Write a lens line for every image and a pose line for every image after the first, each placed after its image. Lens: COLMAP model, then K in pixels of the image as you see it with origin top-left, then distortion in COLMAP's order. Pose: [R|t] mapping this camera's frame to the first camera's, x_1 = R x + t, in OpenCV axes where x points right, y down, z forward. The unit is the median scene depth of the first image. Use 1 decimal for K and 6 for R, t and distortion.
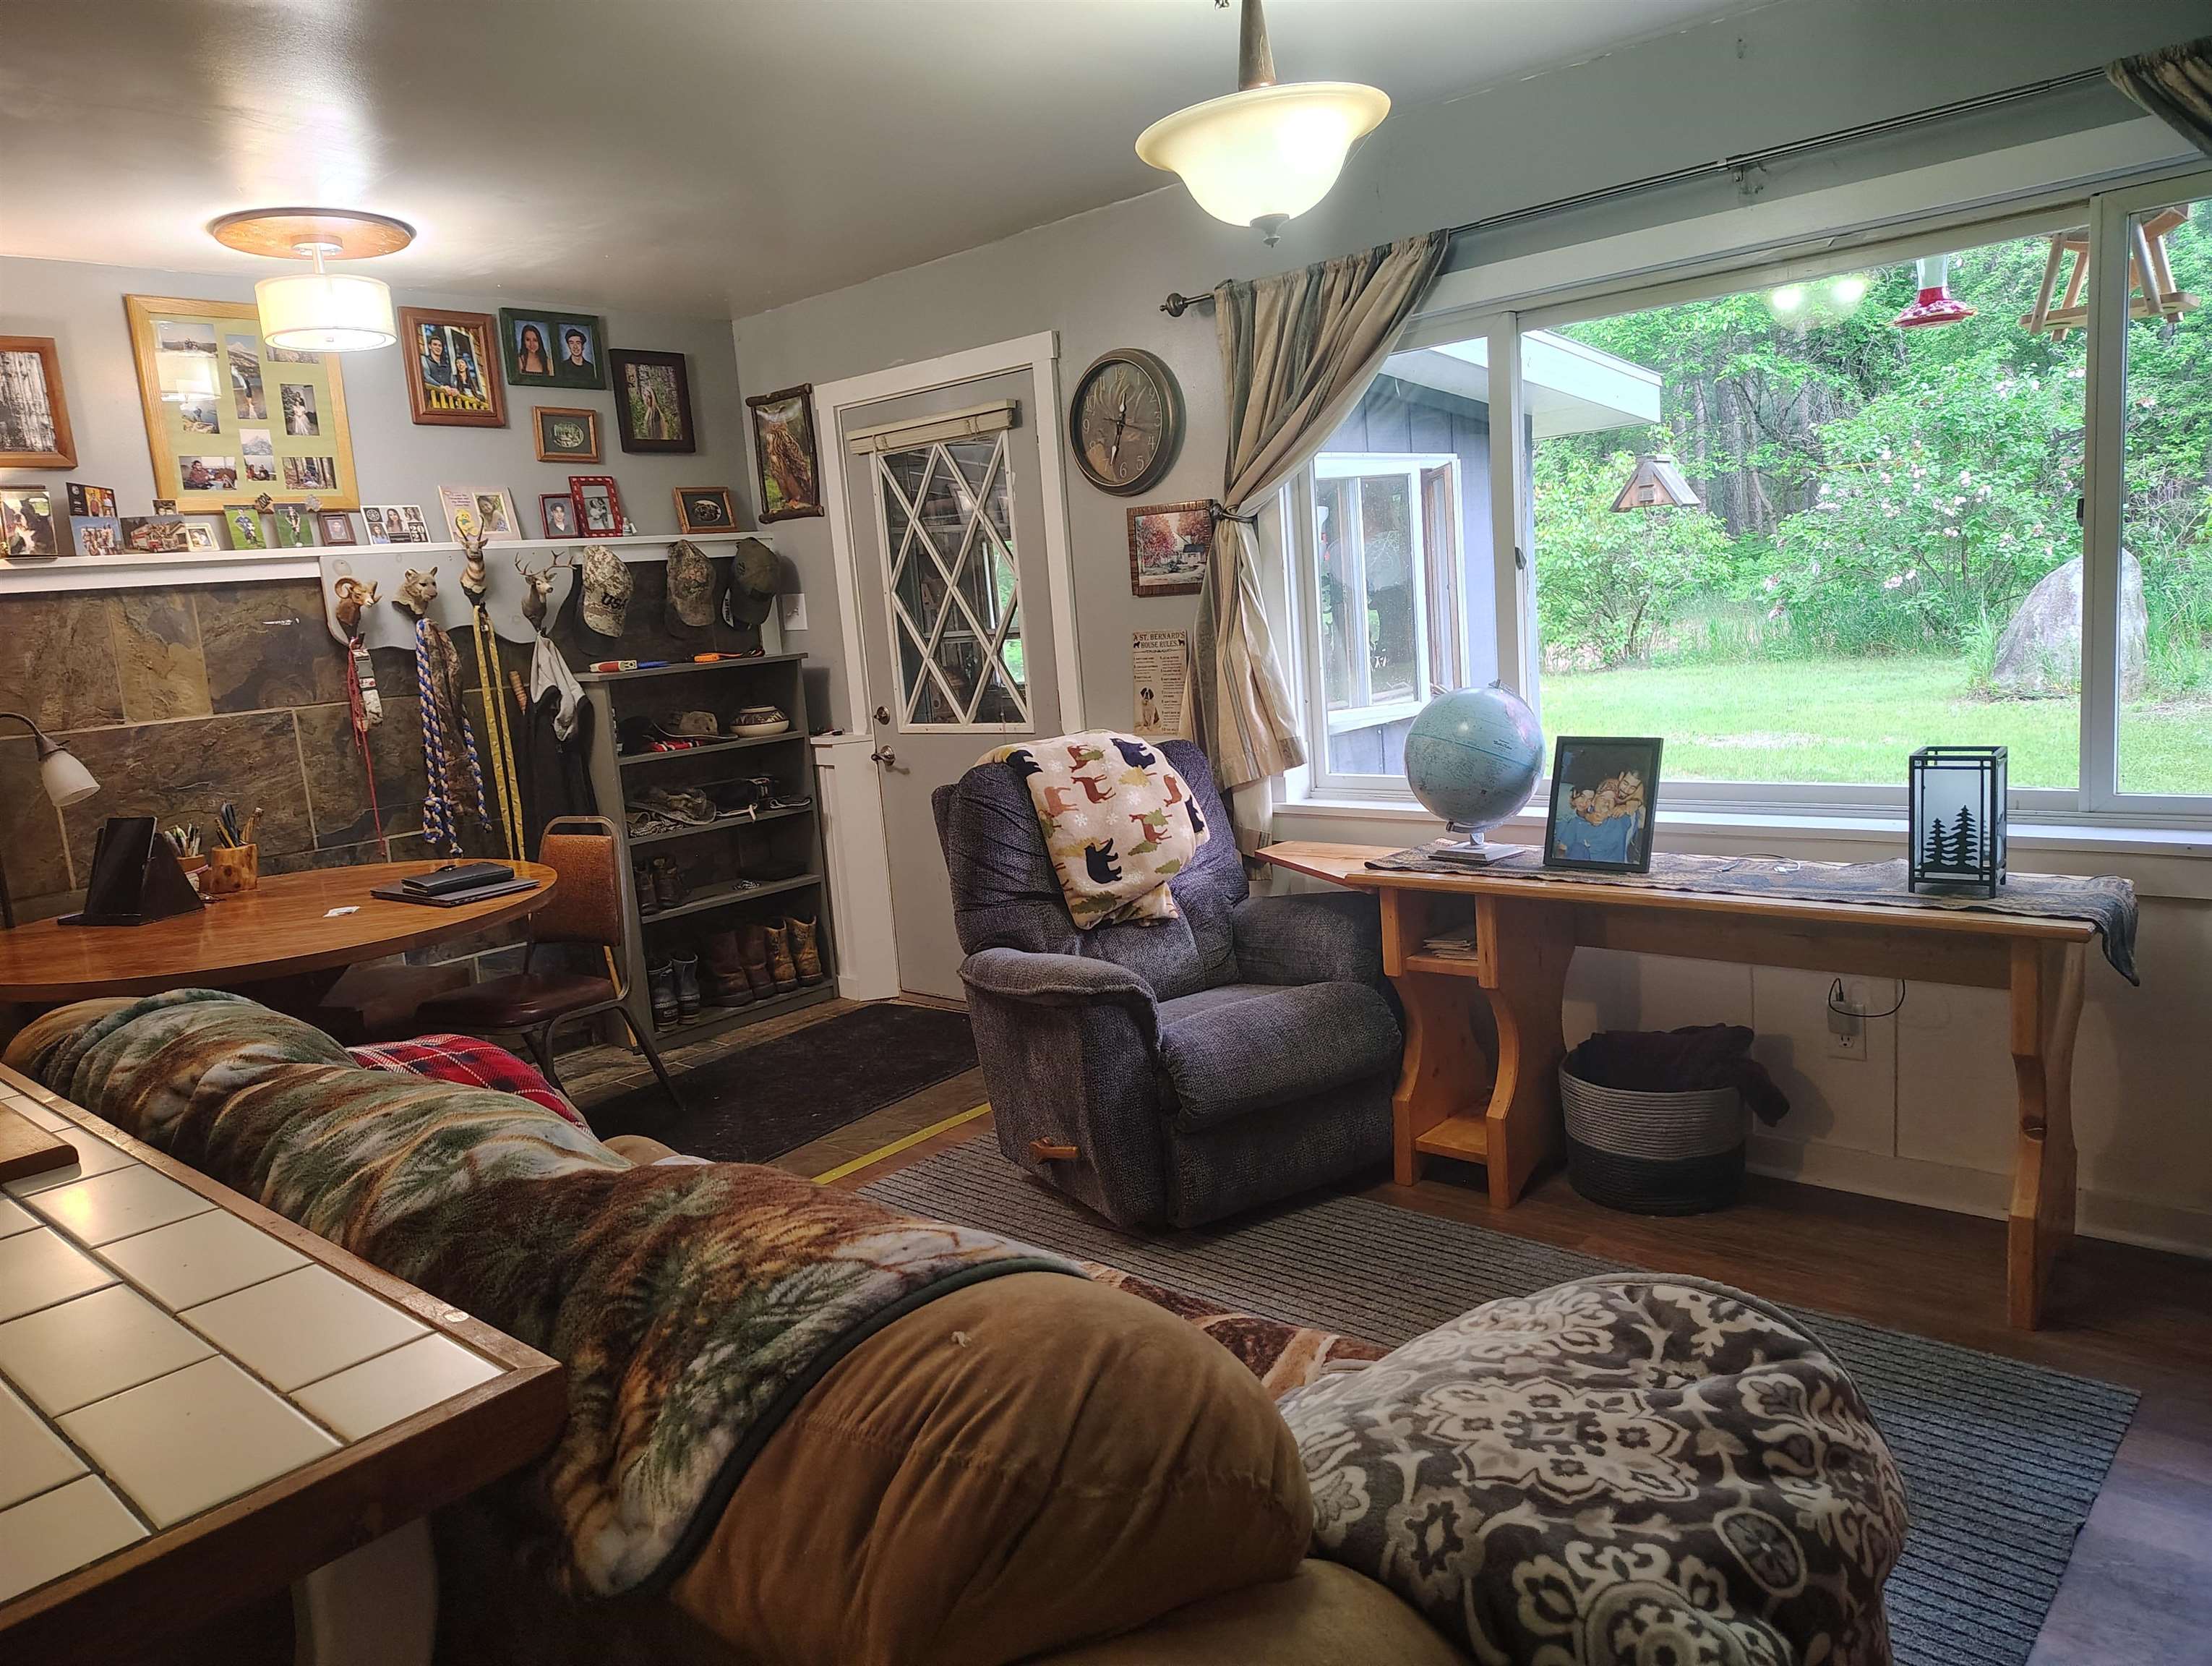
lens RADIAL K [[1439.6, 0, 1101.8], [0, 1439.6, 823.4], [0, 0, 1]] dist [-0.003285, -0.012726]
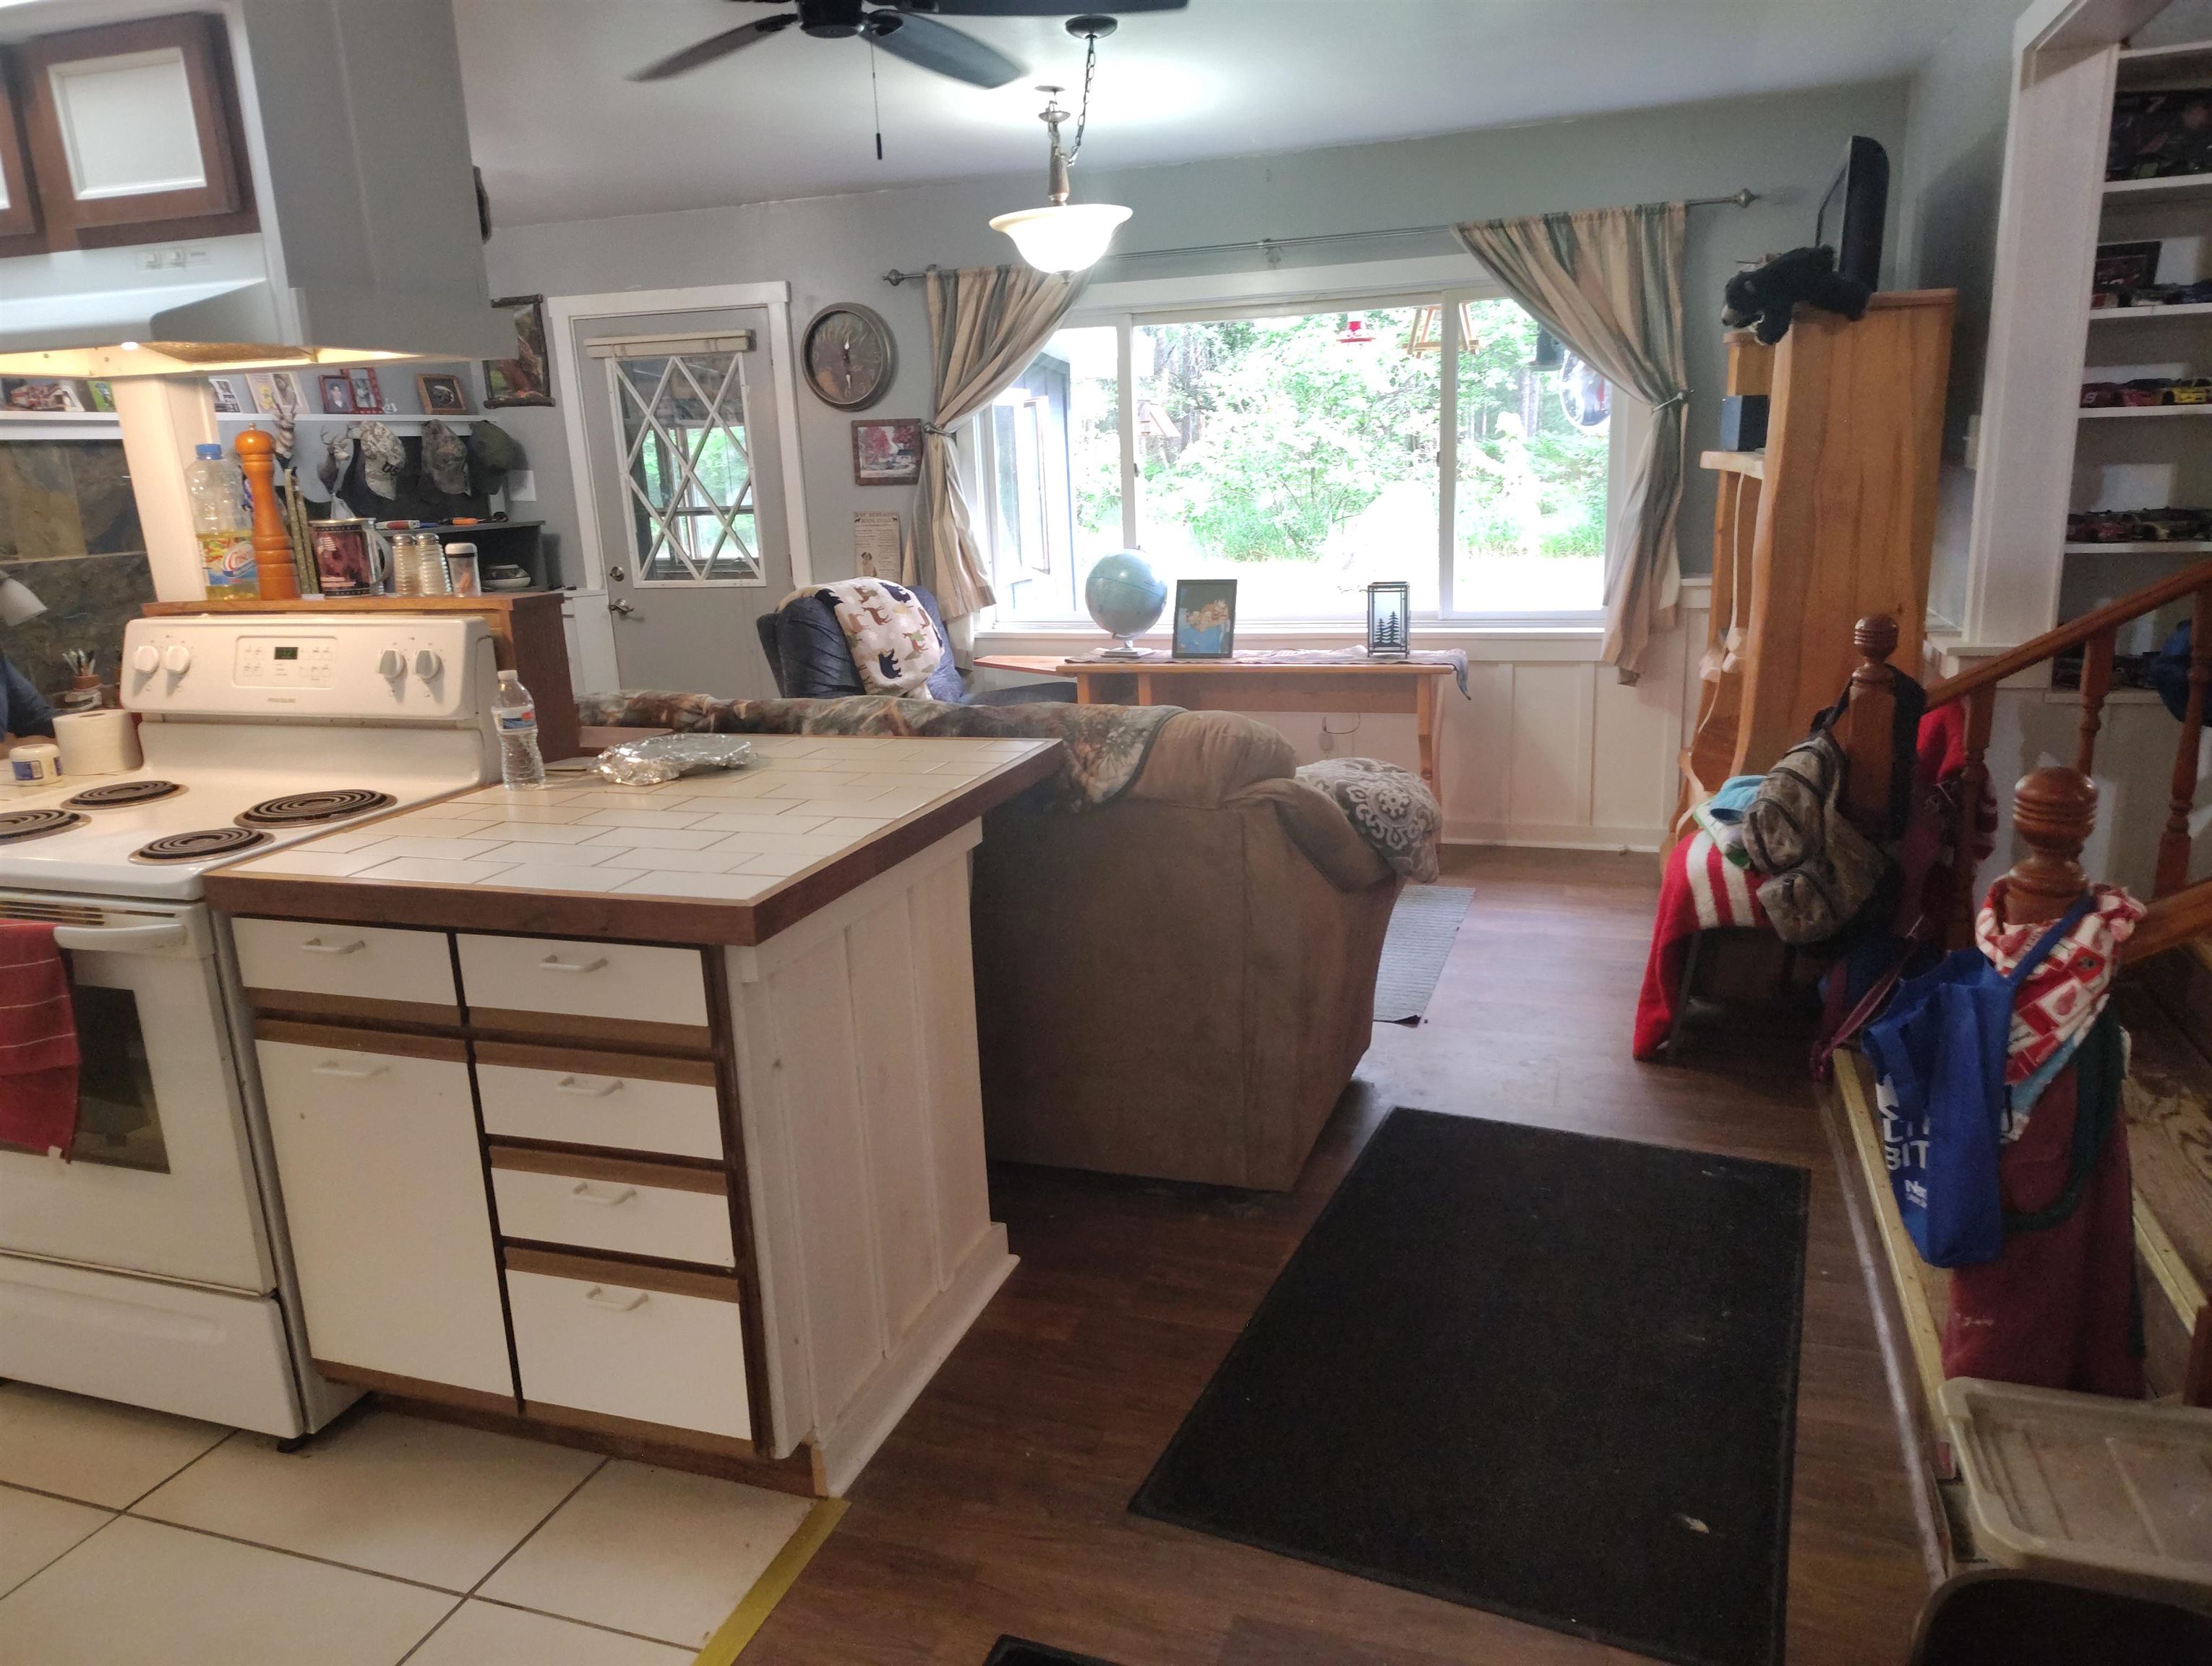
lens RADIAL K [[1539.2, 0, 1115.9], [0, 1539.2, 840.0], [0, 0, 1]] dist [0.018305, -0.060035]
pose [[0.905341, -0.052389, 0.421442, -0.408322], [0.027687, 0.997532, 0.064524, 0.097465], [-0.423782, -0.046748, 0.904557, -0.477736]]
